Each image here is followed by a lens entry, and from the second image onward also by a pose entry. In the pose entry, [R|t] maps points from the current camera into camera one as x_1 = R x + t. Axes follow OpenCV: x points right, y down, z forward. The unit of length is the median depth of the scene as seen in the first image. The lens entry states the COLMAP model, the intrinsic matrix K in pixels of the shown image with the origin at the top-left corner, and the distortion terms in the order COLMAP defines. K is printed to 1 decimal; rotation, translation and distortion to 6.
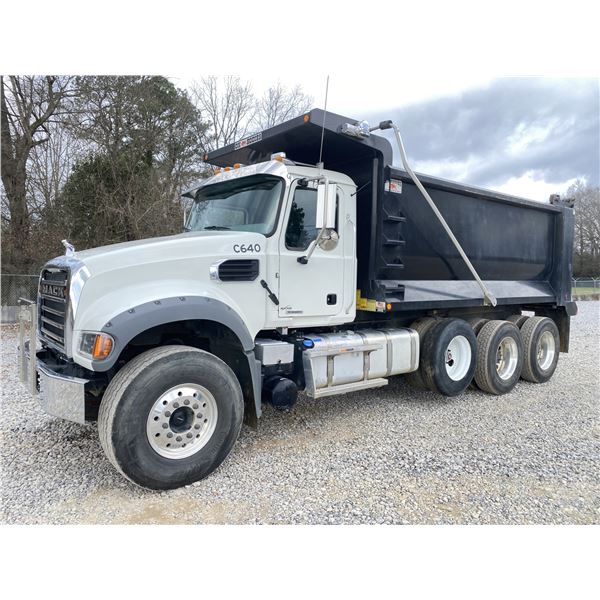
lens RADIAL K [[458.0, 0, 292.4], [0, 458.0, 295.5], [0, 0, 1]] dist [0.092076, -0.022094]
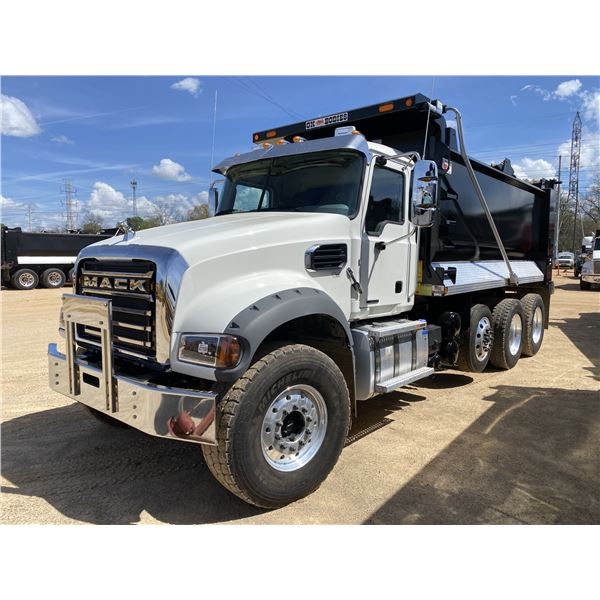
lens RADIAL K [[458.0, 0, 312.1], [0, 458.0, 301.8], [0, 0, 1]] dist [0.092076, -0.022094]
pose [[0.974482, -0.033321, 0.221978, -0.325023], [0.022506, 0.998441, 0.051073, -0.014086], [-0.223333, -0.044774, 0.973713, 0.119054]]
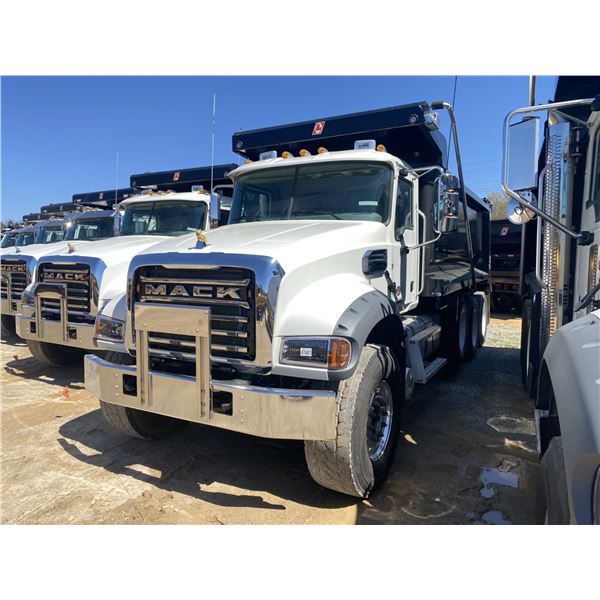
lens RADIAL K [[458.0, 0, 299.0], [0, 458.0, 297.5], [0, 0, 1]] dist [0.092076, -0.022094]
pose [[0.909684, -0.054681, 0.411685, -0.618040], [0.037960, 0.998092, 0.048689, -0.031746], [-0.413562, -0.028664, 0.910025, 0.165803]]
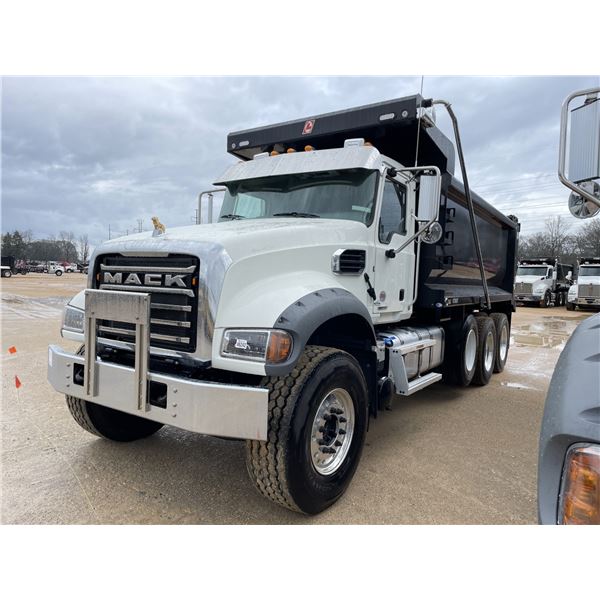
lens RADIAL K [[458.0, 0, 298.8], [0, 458.0, 297.8], [0, 0, 1]] dist [0.092076, -0.022094]
pose [[0.945549, 0.003771, 0.325458, -0.473884], [-0.003296, 0.999993, -0.002013, 0.017846], [-0.325463, 0.000831, 0.945554, 0.152561]]
